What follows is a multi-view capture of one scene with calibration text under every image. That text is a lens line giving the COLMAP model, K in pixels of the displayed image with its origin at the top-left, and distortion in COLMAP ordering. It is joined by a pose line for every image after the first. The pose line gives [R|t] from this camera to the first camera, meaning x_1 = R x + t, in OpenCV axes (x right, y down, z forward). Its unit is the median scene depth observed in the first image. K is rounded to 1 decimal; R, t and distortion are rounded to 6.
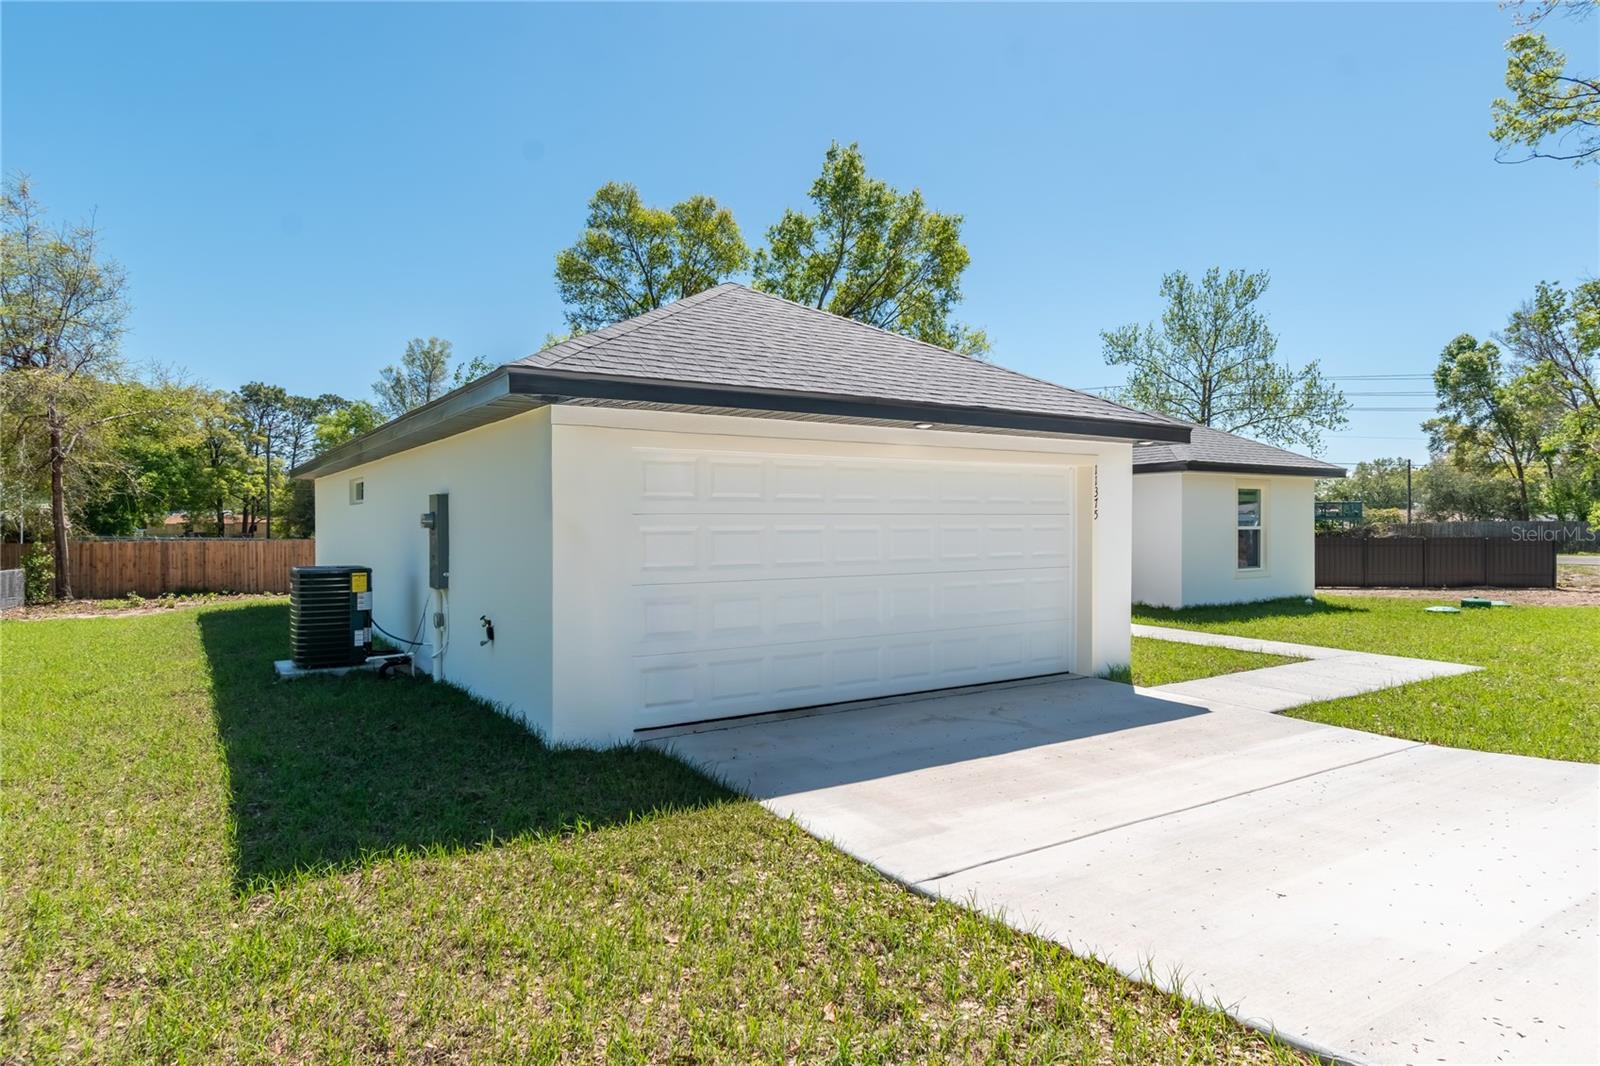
lens RADIAL K [[925.4, 0, 800.0], [0, 925.4, 533.0], [0, 0, 1]] dist [0.002723, -0.001113]
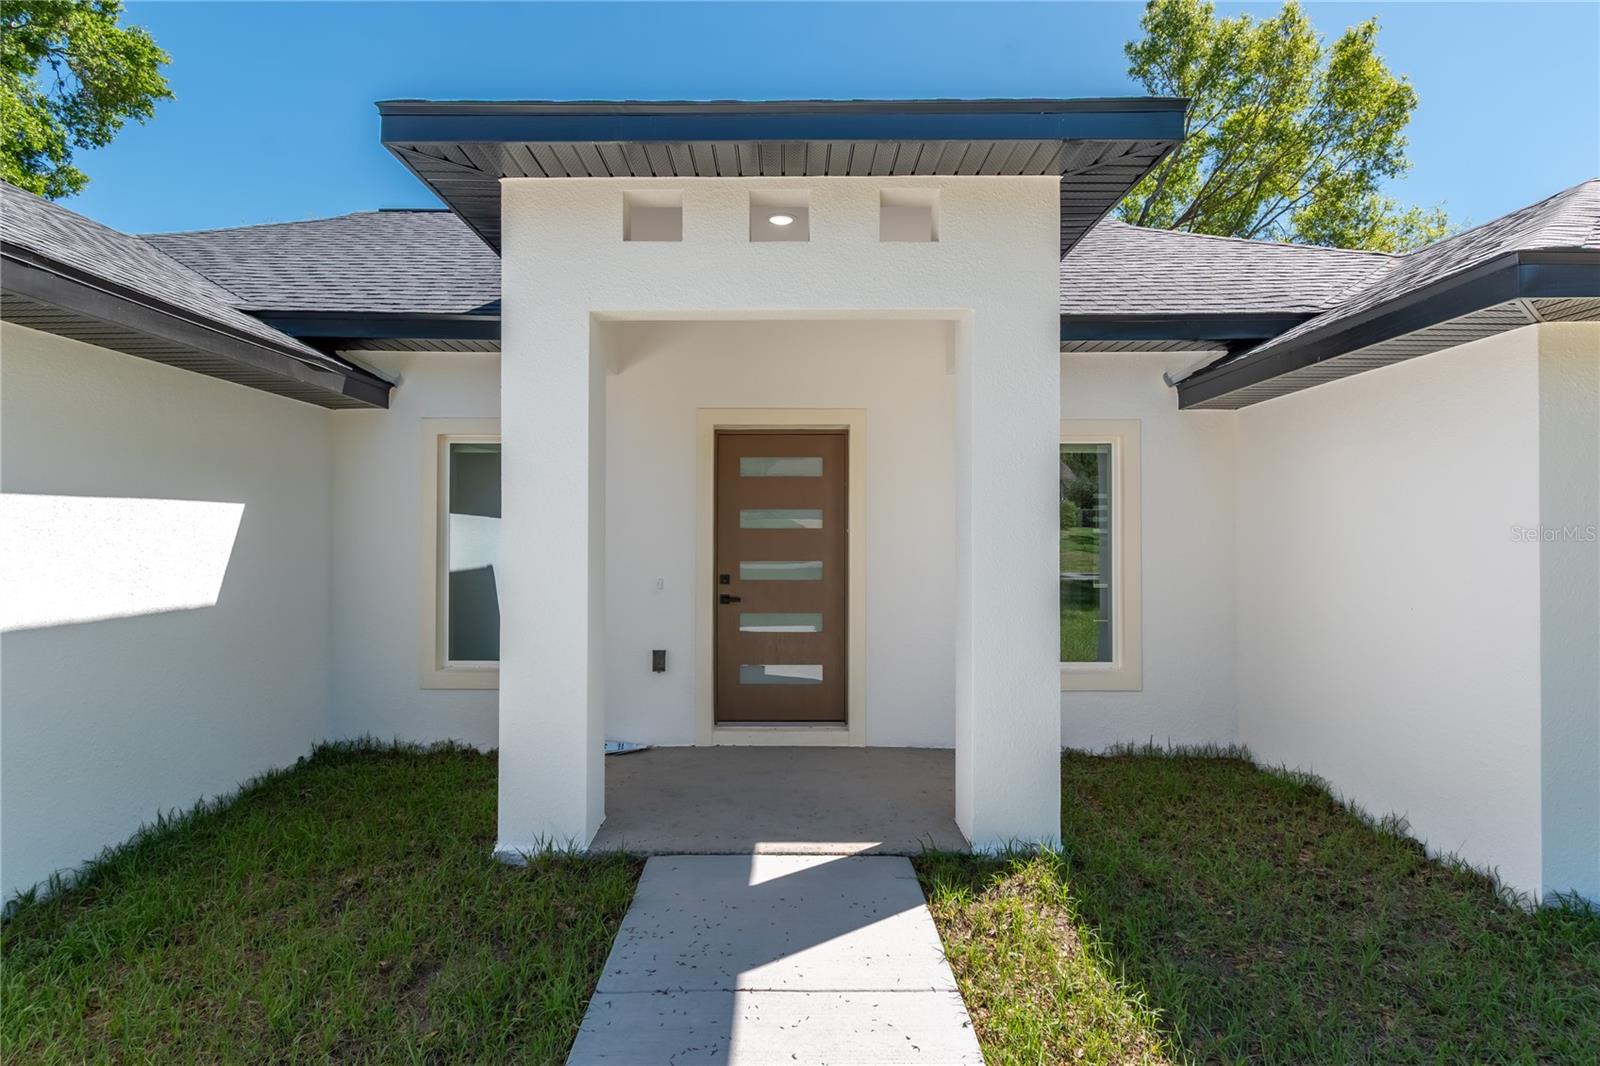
lens RADIAL K [[925.4, 0, 800.0], [0, 925.4, 533.0], [0, 0, 1]] dist [0.002723, -0.001113]
pose [[0.850940, -0.001076, -0.525262, 0.159594], [-0.008534, 0.999838, -0.015873, -0.002539], [0.525194, 0.017989, 0.850792, 0.292663]]
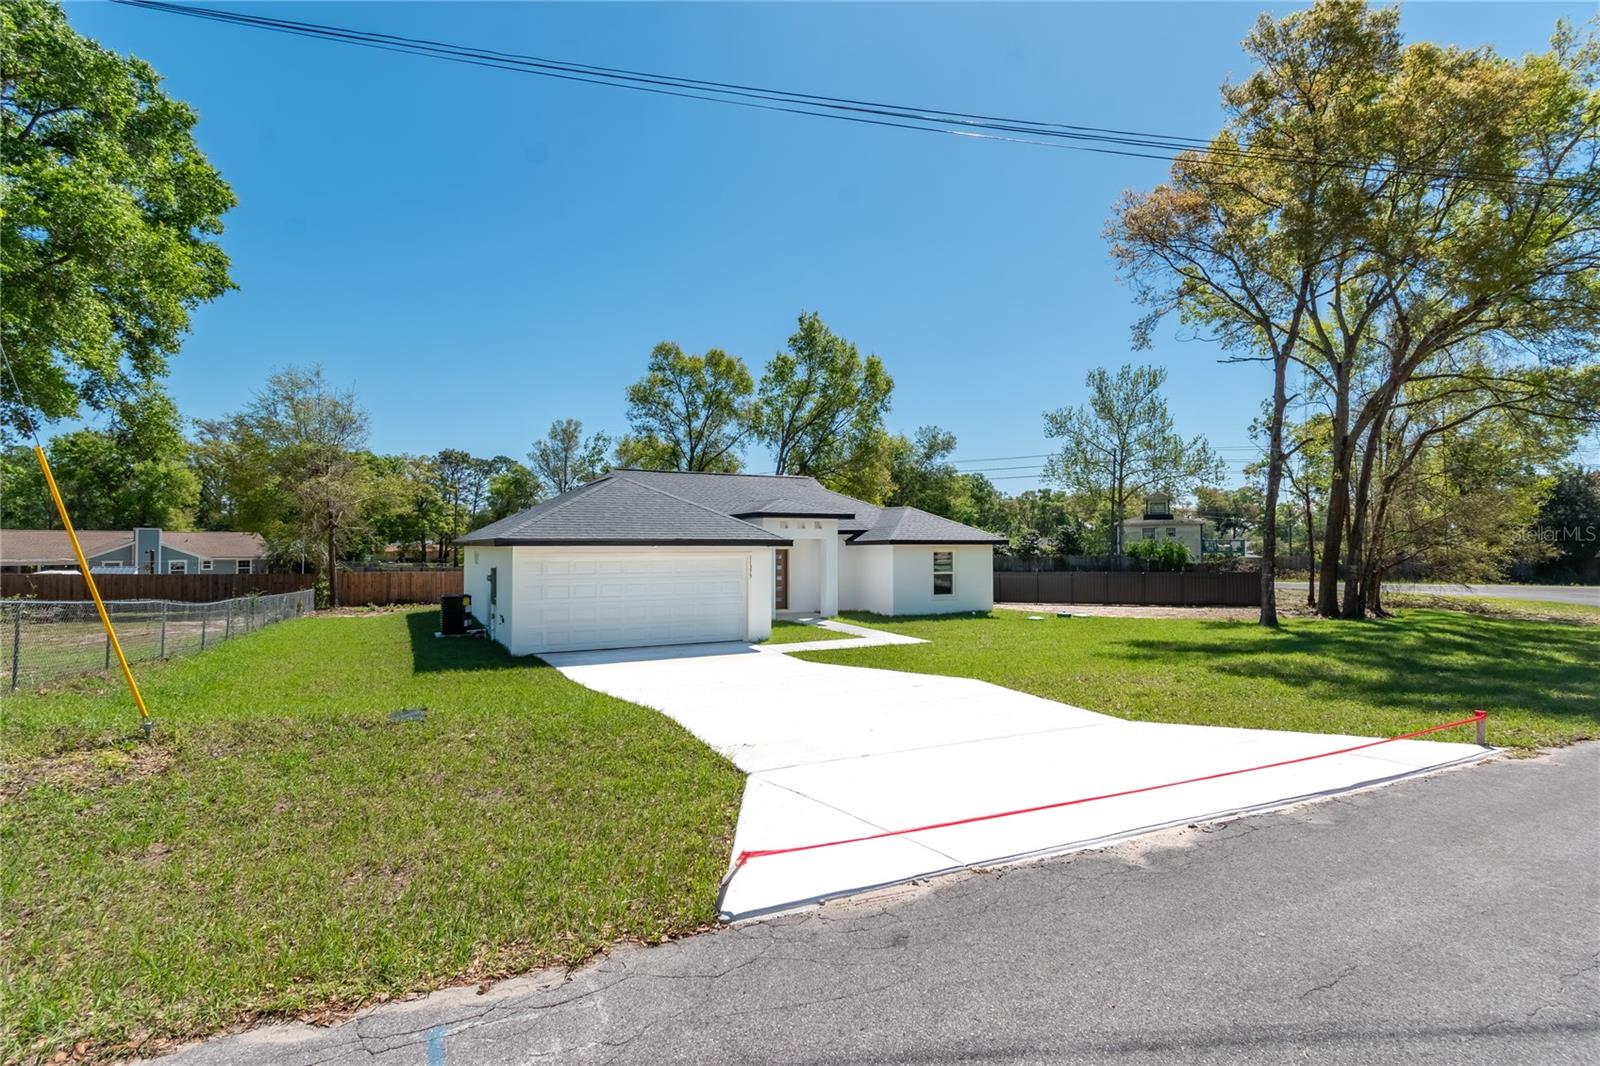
lens RADIAL K [[771.5, 0, 809.6], [0, 771.5, 537.8], [0, 0, 1]] dist [0.000272, 0.000101]
pose [[0.995310, -0.001193, -0.096729, 0.167592], [-0.000934, 0.999759, -0.021947, -0.018866], [0.096732, 0.021935, 0.995069, -0.256210]]
